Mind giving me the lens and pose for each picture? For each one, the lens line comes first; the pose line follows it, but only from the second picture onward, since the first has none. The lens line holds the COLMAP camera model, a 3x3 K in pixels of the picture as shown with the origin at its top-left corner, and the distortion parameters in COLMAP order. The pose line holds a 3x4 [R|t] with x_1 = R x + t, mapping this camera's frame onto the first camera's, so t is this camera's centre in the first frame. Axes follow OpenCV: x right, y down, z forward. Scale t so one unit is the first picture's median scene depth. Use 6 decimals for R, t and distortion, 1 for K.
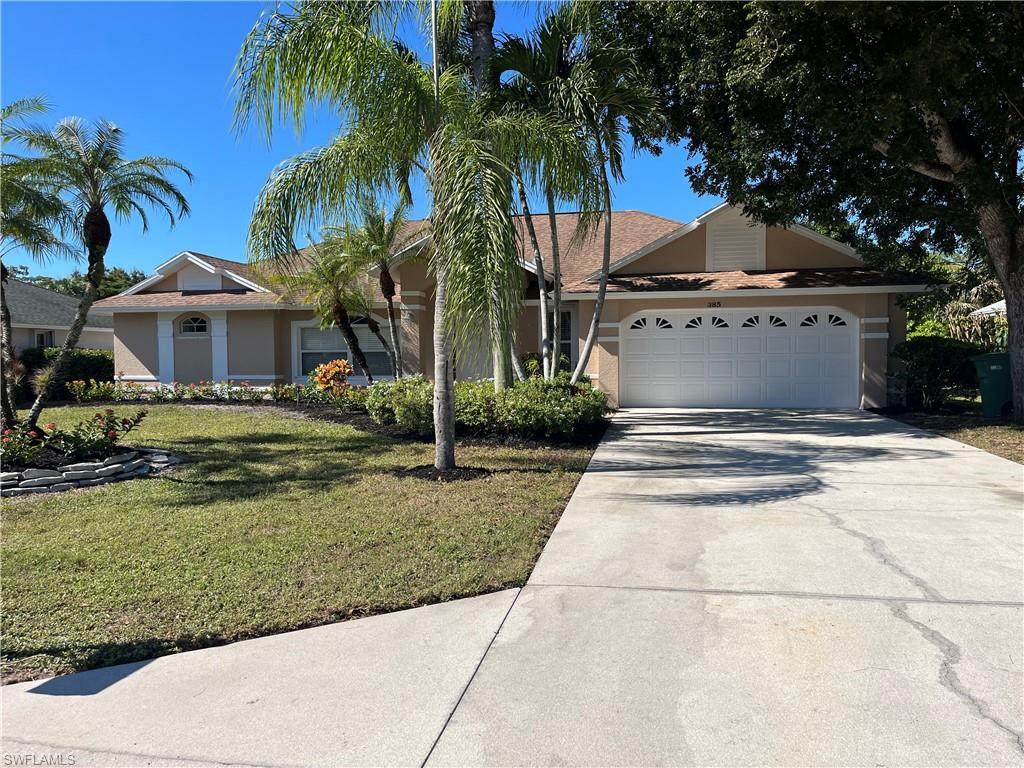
lens RADIAL K [[771.7, 0, 511.7], [0, 771.7, 380.8], [0, 0, 1]] dist [0.056856, -0.055157]
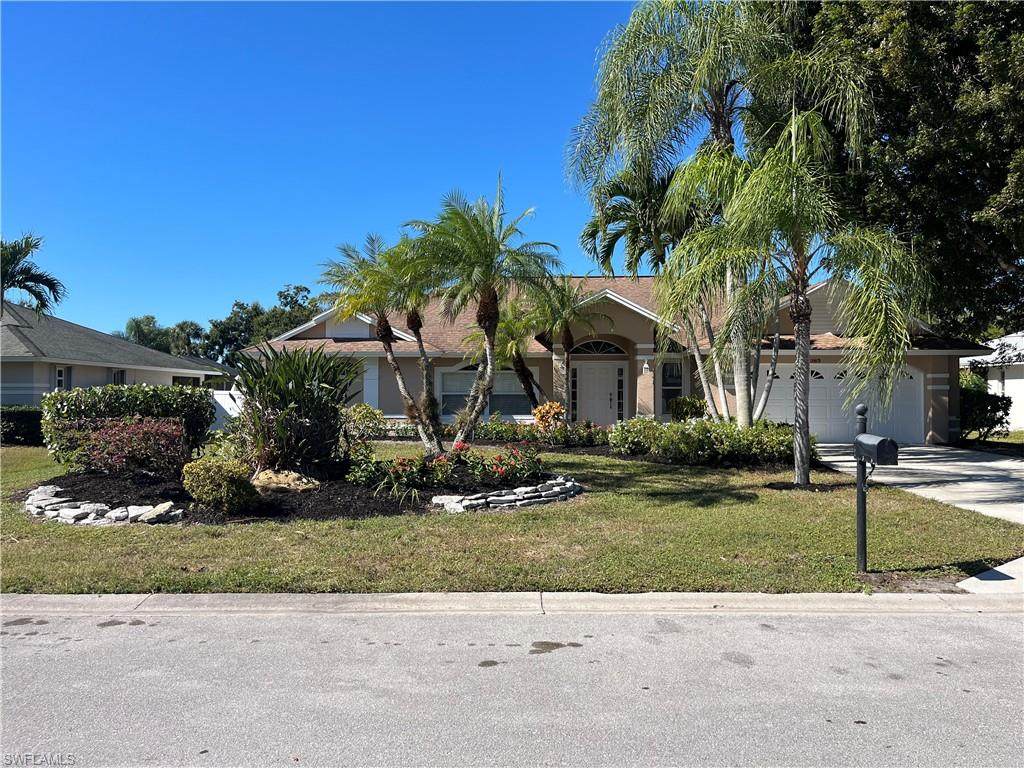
lens RADIAL K [[771.7, 0, 513.4], [0, 771.7, 390.8], [0, 0, 1]] dist [0.056856, -0.055157]
pose [[0.986822, 0.010899, 0.161441, -0.421014], [-0.004971, 0.999300, -0.037081, -0.000586], [-0.161732, 0.035790, 0.986186, -0.159503]]
